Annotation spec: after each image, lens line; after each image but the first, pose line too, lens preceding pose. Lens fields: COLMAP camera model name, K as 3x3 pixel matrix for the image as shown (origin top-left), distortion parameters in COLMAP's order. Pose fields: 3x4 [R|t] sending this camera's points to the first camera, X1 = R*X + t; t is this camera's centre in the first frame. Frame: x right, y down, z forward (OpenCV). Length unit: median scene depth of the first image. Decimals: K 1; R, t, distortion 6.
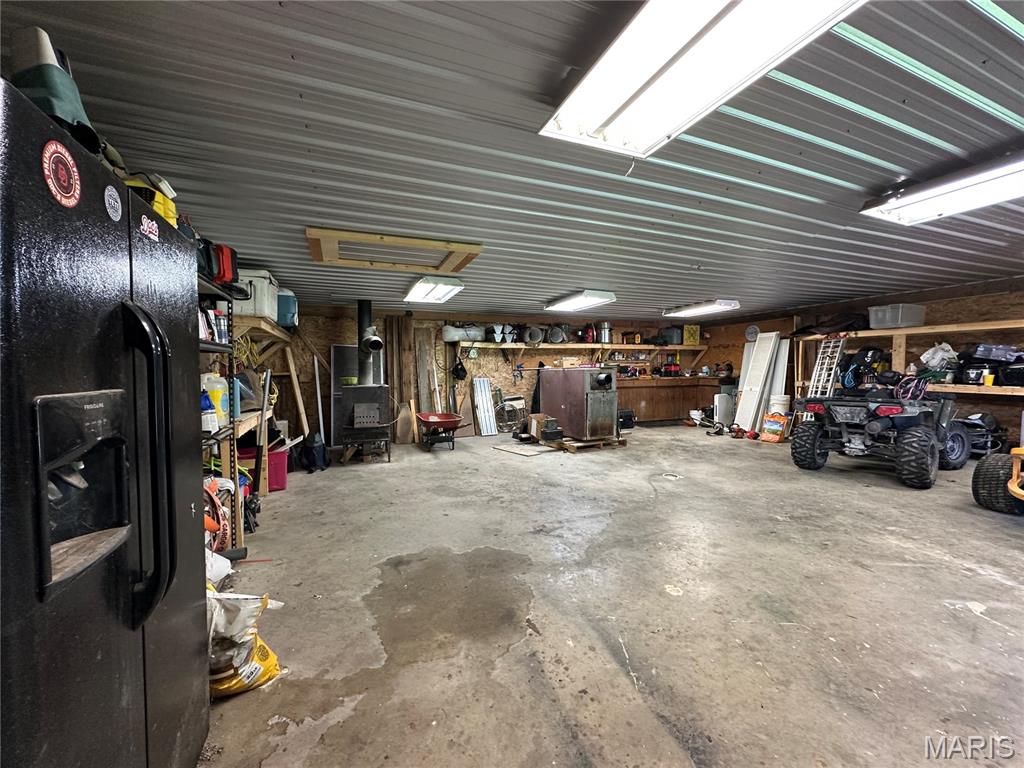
lens RADIAL K [[408.7, 0, 514.4], [0, 408.7, 381.3], [0, 0, 1]] dist [-0.004433, 0.000840]
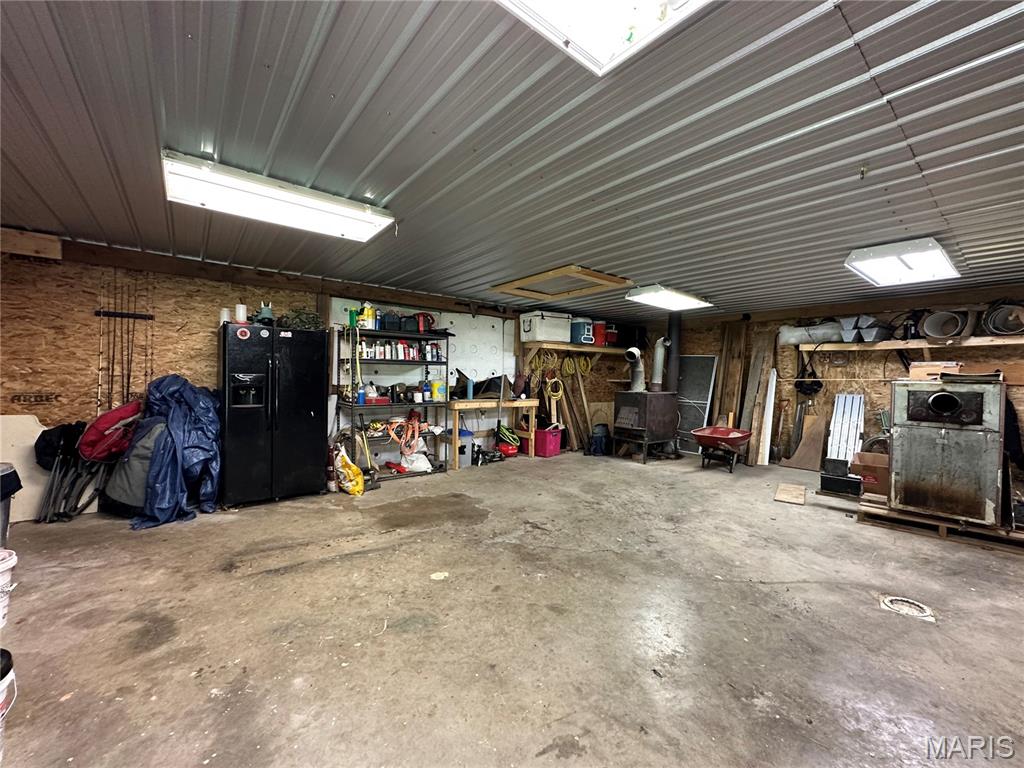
lens RADIAL K [[408.7, 0, 511.3], [0, 408.7, 380.2], [0, 0, 1]] dist [-0.004433, 0.000840]
pose [[0.275271, 0.019665, -0.961165, 0.960841], [-0.047900, 0.998830, 0.006718, -0.018984], [0.960173, 0.044190, 0.275891, 0.554857]]
